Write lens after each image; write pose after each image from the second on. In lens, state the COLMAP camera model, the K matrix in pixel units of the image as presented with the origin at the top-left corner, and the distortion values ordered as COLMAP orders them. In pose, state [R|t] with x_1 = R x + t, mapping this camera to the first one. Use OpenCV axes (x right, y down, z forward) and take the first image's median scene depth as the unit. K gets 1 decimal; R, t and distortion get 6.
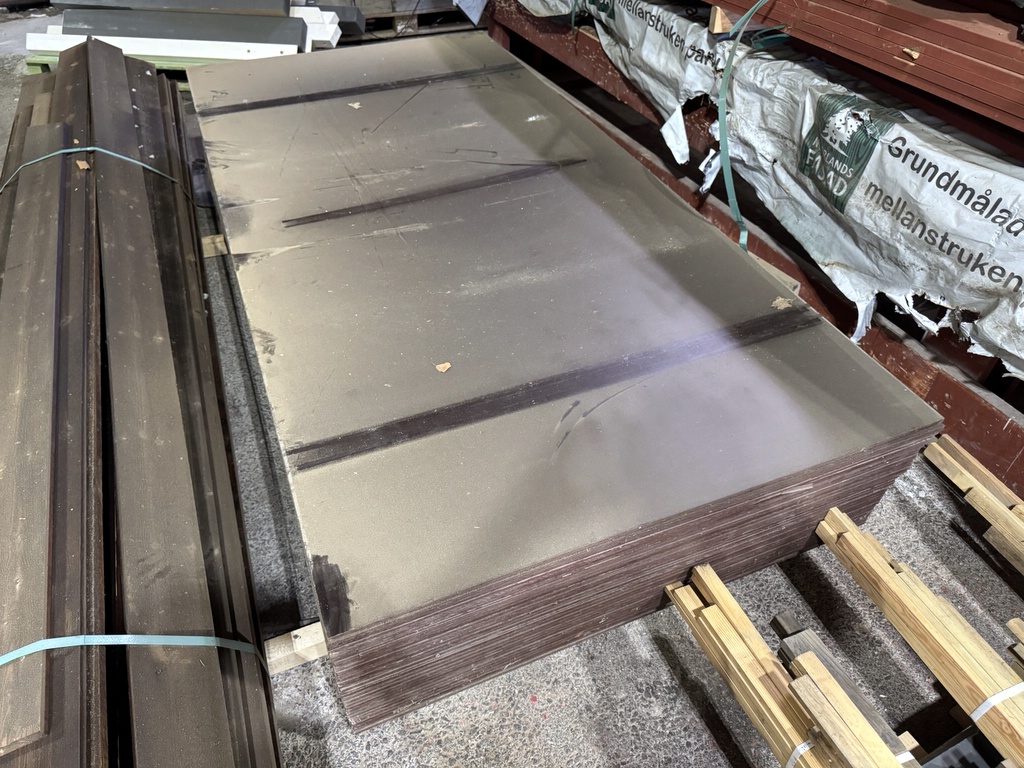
lens RADIAL K [[727.9, 0, 512.0], [0, 727.9, 384.0], [0, 0, 1]] dist [0.033243, -0.039153]
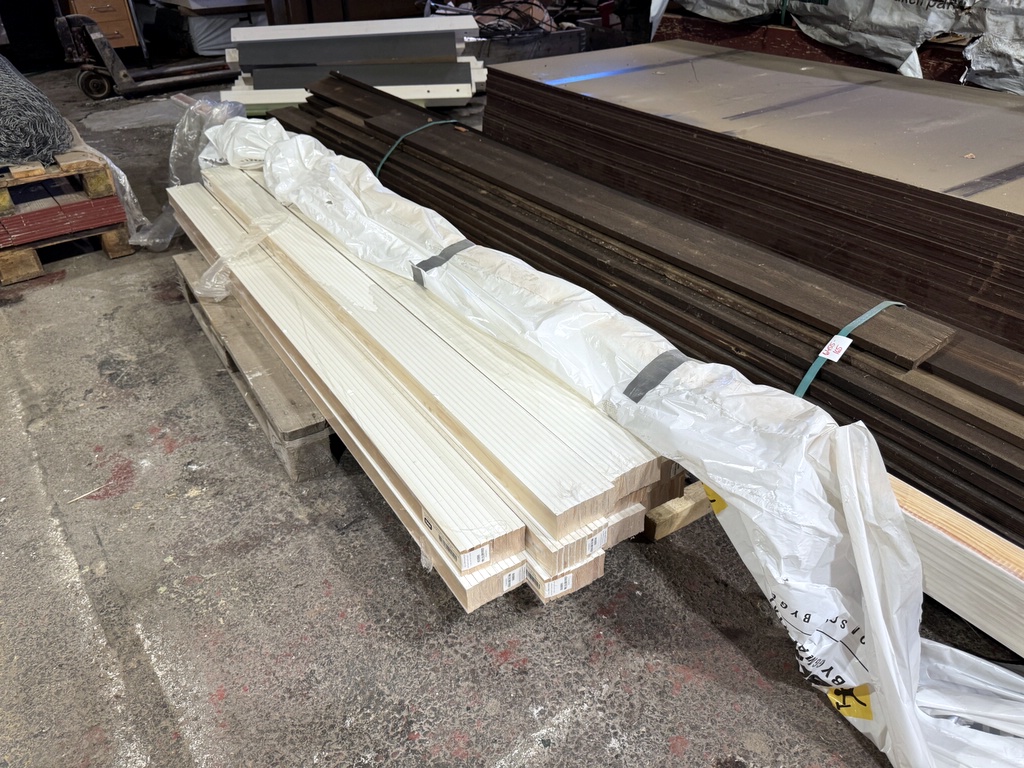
lens RADIAL K [[727.9, 0, 512.0], [0, 727.9, 384.0], [0, 0, 1]] dist [0.033243, -0.039153]
pose [[0.978740, -0.129990, 0.158652, -0.820436], [0.154457, 0.976059, -0.153137, 0.318816], [-0.134947, 0.174386, 0.975387, -0.086868]]
